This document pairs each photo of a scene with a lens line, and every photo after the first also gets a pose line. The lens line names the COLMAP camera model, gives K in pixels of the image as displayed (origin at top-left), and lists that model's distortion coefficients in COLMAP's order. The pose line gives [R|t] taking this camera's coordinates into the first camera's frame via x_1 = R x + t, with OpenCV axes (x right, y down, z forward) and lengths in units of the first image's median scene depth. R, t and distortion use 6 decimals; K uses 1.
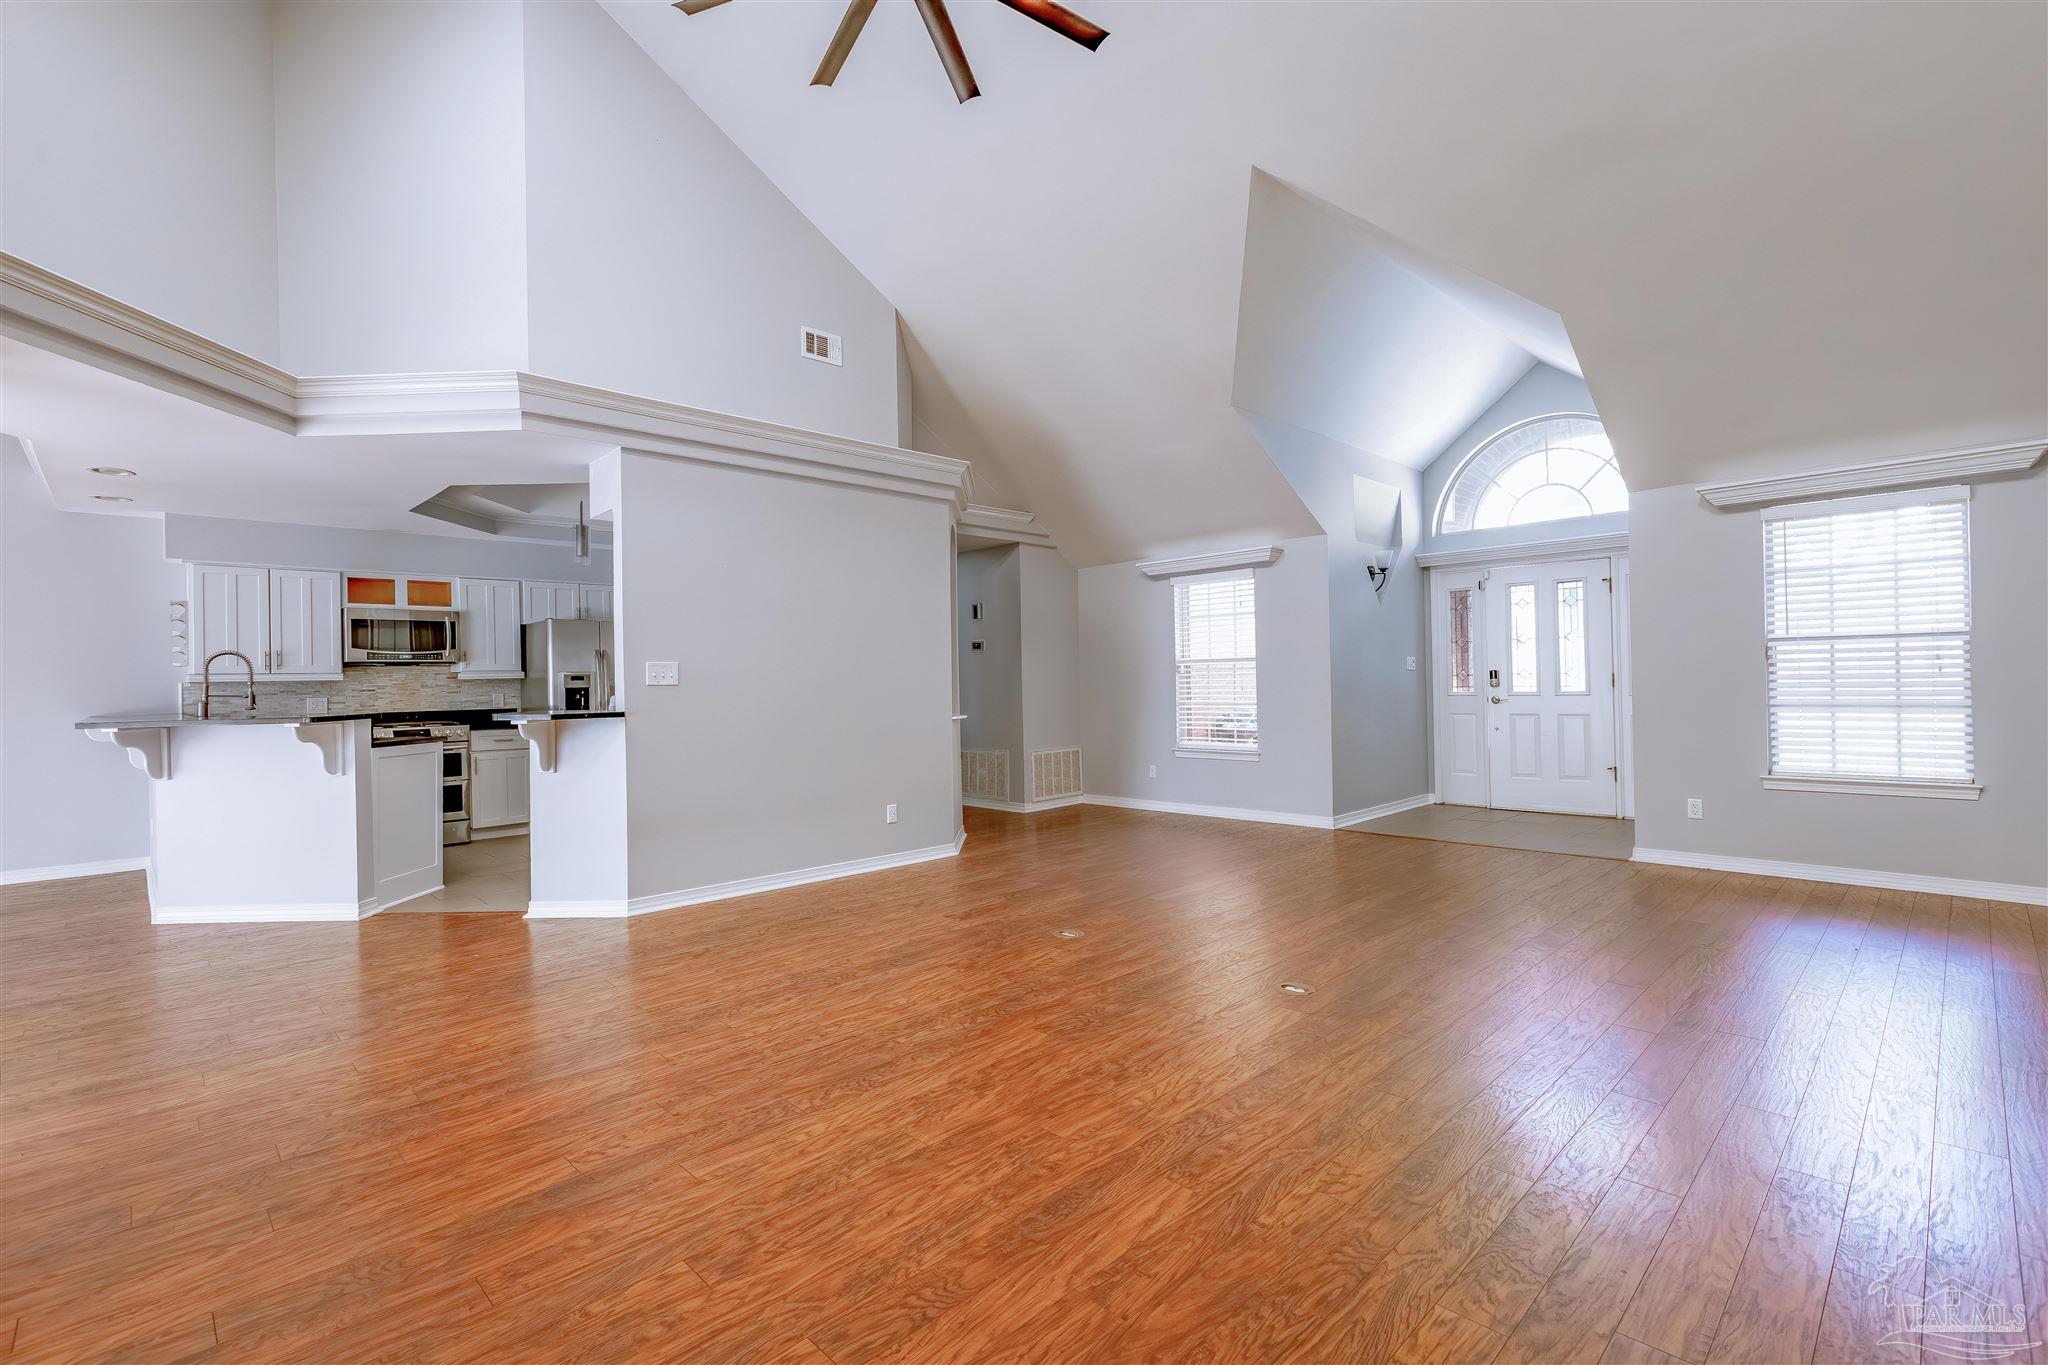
lens RADIAL K [[900.9, 0, 1024.0], [0, 900.9, 682.5], [0, 0, 1]] dist [-0.001069, -0.001014]
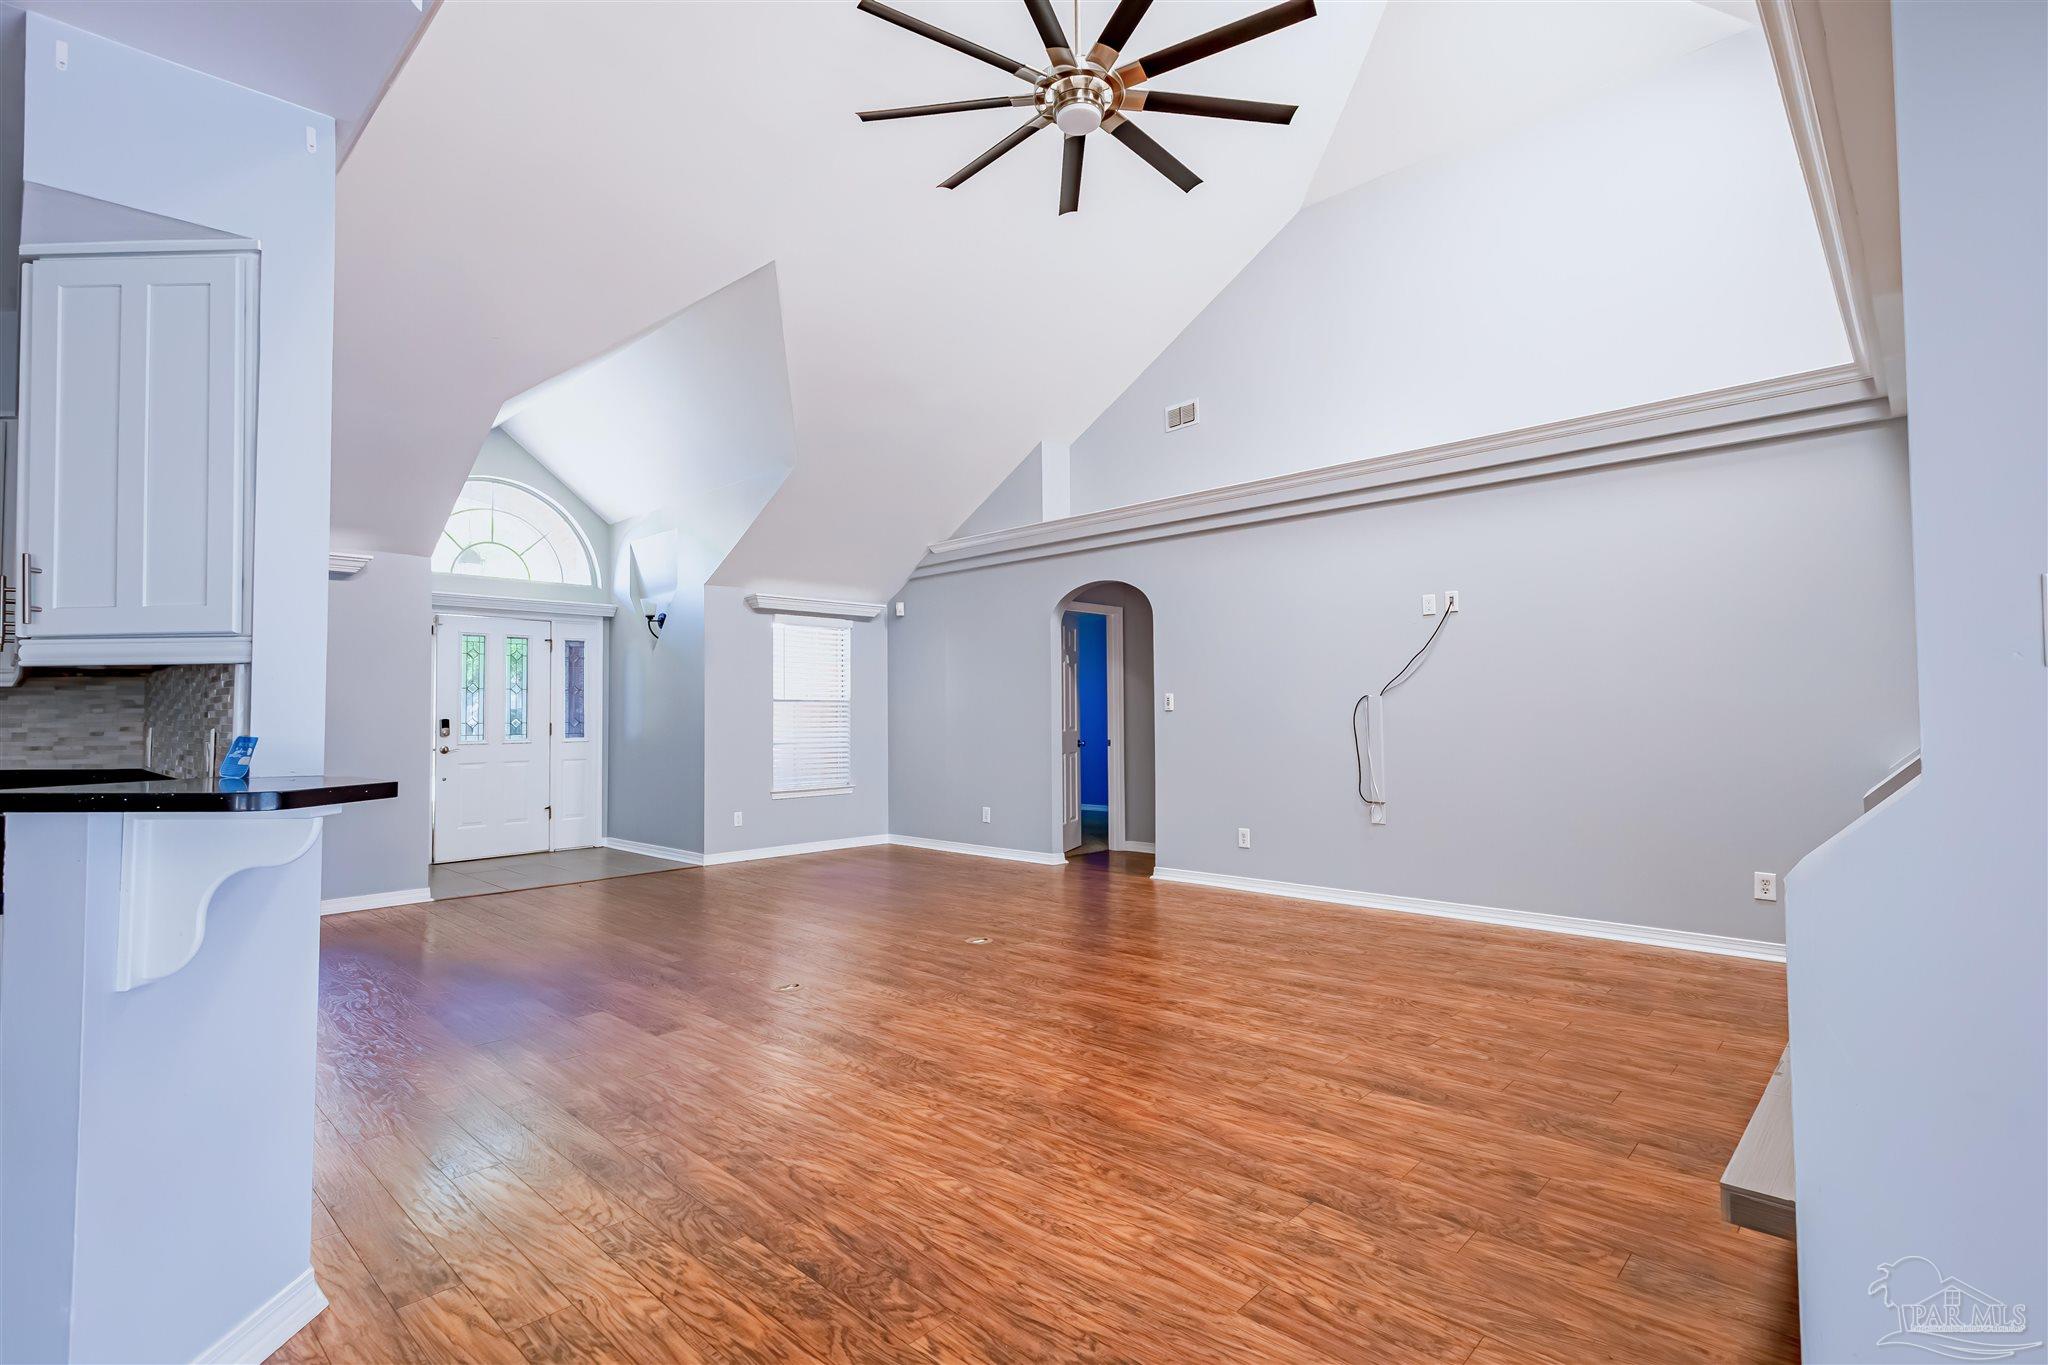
lens RADIAL K [[952.9, 0, 1015.1], [0, 952.9, 680.1], [0, 0, 1]] dist [0.001195, 0.000204]
pose [[-0.014311, 0.059840, 0.998105, -1.496775], [0.011703, 0.998149, -0.059675, 0.037624], [-0.999829, 0.010827, -0.014985, 1.225208]]
